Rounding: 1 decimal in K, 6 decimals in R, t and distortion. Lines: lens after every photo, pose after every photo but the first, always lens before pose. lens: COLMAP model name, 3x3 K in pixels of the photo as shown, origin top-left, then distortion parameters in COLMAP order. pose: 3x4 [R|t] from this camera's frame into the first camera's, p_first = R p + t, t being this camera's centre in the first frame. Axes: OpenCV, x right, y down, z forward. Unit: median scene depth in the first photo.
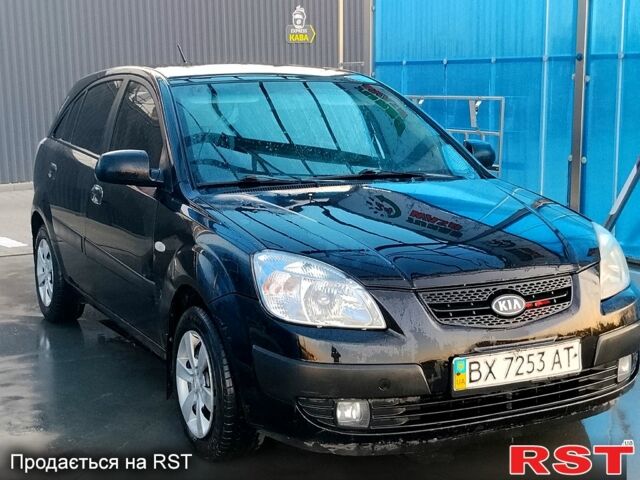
lens RADIAL K [[1079.5, 0, 316.8], [0, 1079.5, 238.0], [0, 0, 1]] dist [0.102294, 0.000000]
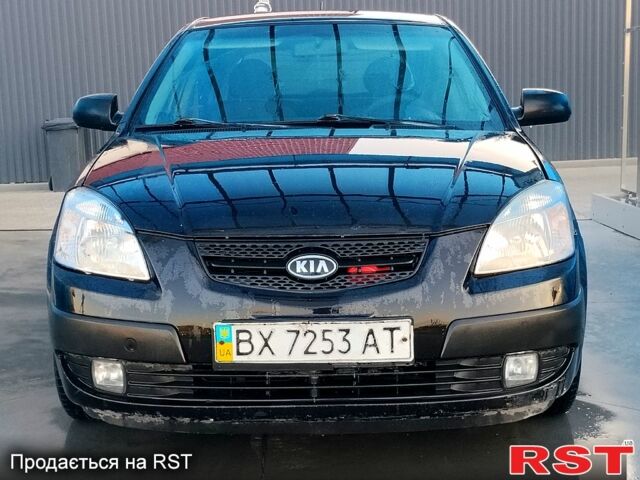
lens RADIAL K [[1079.5, 0, 321.2], [0, 1079.5, 236.4], [0, 0, 1]] dist [0.102294, 0.000000]
pose [[0.880465, 0.054804, -0.470933, 0.565474], [-0.059175, 0.998232, 0.005532, 0.035091], [0.470404, 0.022997, 0.882152, 0.301911]]
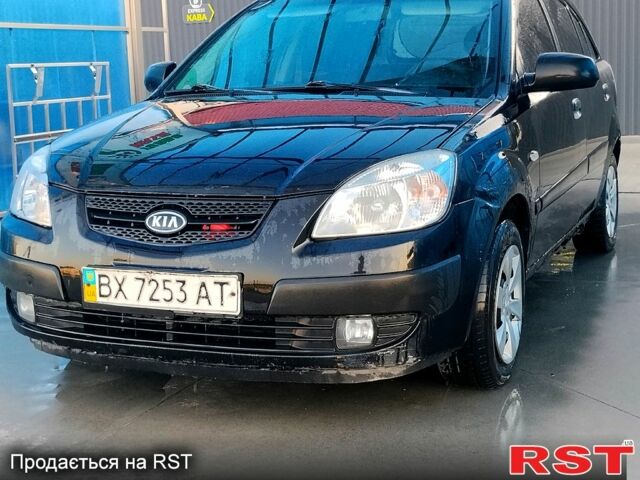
lens RADIAL K [[1079.5, 0, 319.5], [0, 1079.5, 245.0], [0, 0, 1]] dist [0.102294, 0.000000]
pose [[0.634105, 0.121925, -0.763574, 0.939708], [-0.095694, 0.992273, 0.078974, -0.000730], [0.767303, 0.022992, 0.640873, 0.541487]]
